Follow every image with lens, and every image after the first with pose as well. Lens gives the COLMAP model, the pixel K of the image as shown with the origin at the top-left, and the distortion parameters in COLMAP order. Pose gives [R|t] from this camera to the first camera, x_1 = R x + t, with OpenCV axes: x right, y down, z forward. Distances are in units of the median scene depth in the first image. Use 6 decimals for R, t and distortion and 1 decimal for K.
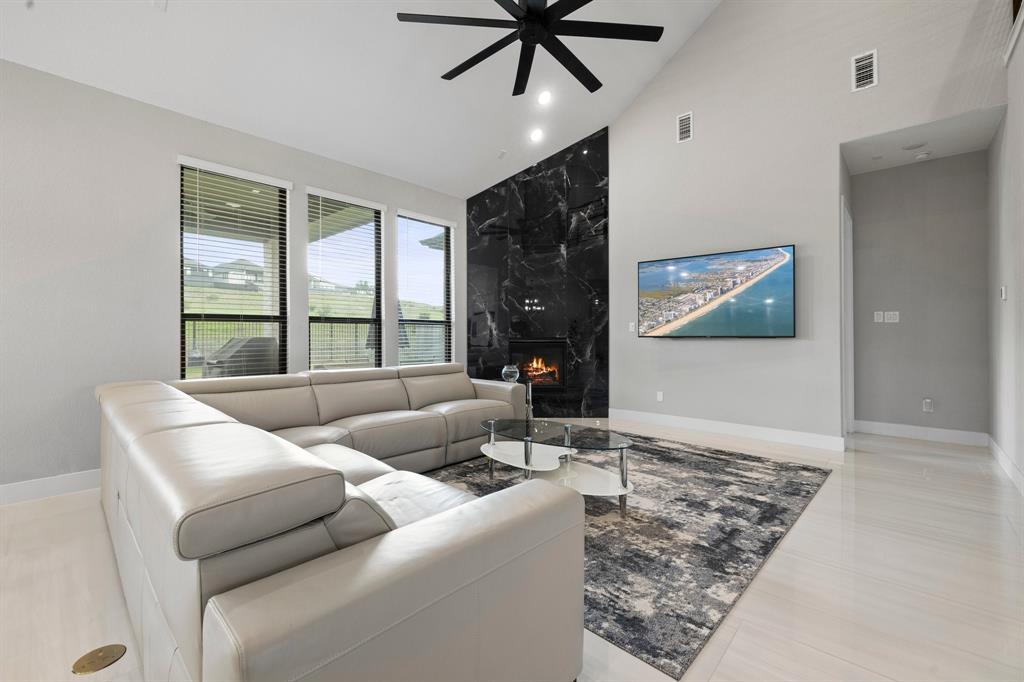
lens RADIAL K [[434.3, 0, 510.6], [0, 434.3, 339.1], [0, 0, 1]] dist [0.001234, 0.001223]
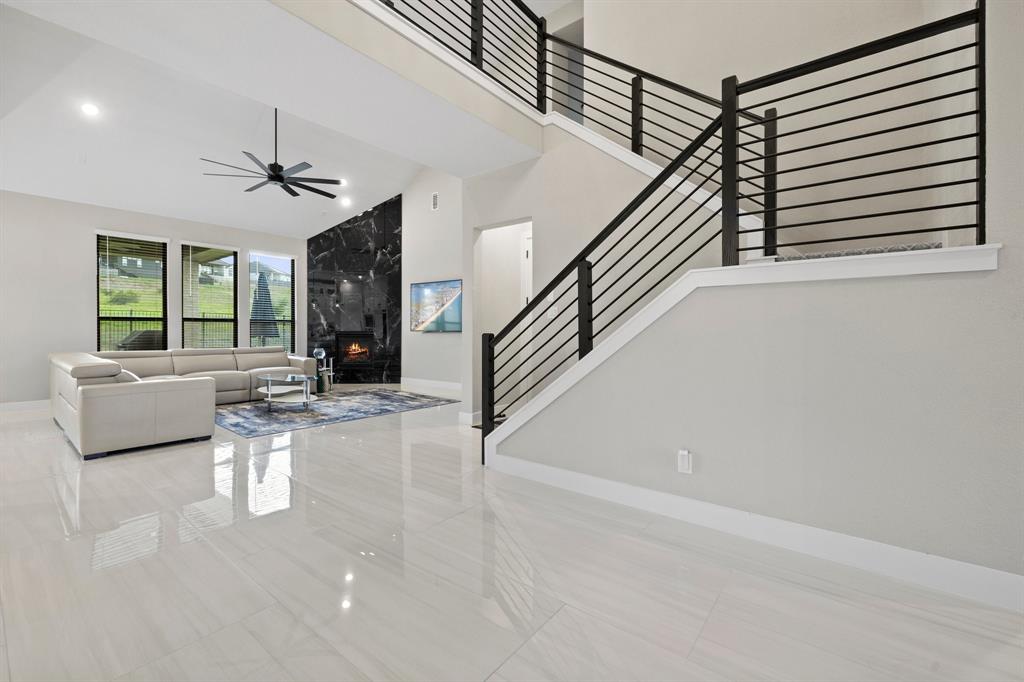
lens RADIAL K [[434.3, 0, 510.5], [0, 434.3, 338.8], [0, 0, 1]] dist [0.001234, 0.001223]
pose [[0.998227, 0.004962, 0.059319, 0.715803], [-0.005773, 0.999892, 0.013523, -0.000851], [-0.059246, -0.013841, 0.998147, -0.768480]]
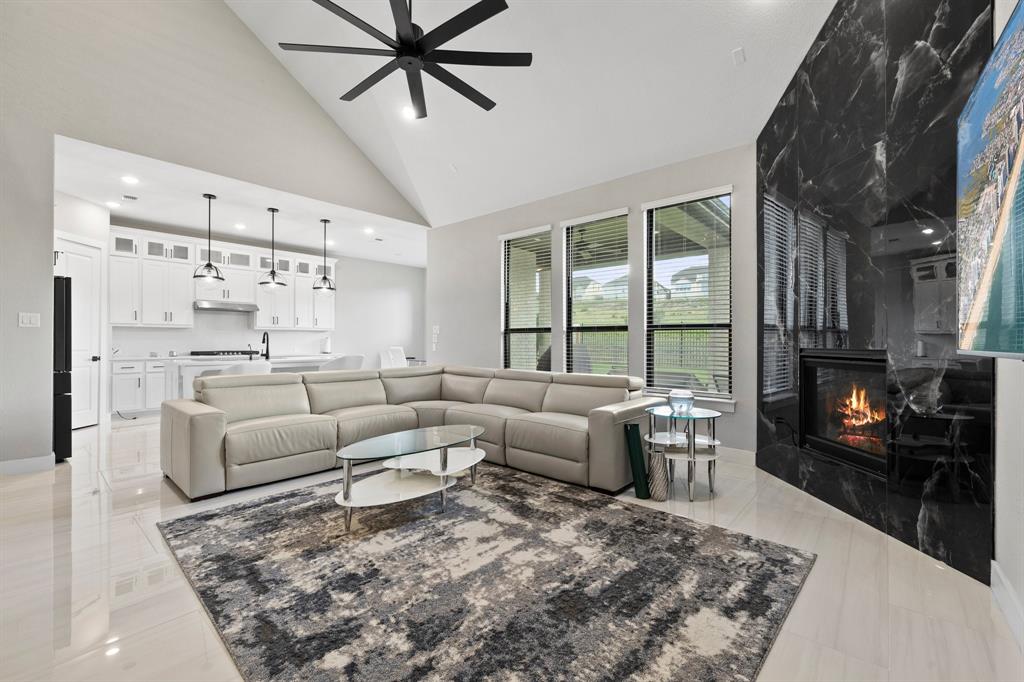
lens RADIAL K [[434.3, 0, 509.4], [0, 434.3, 340.8], [0, 0, 1]] dist [0.001234, 0.001223]
pose [[0.010330, 0.001159, -0.999946, 0.779867], [-0.011970, 0.999928, 0.001036, -0.011900], [0.999875, 0.011958, 0.010343, 0.851651]]
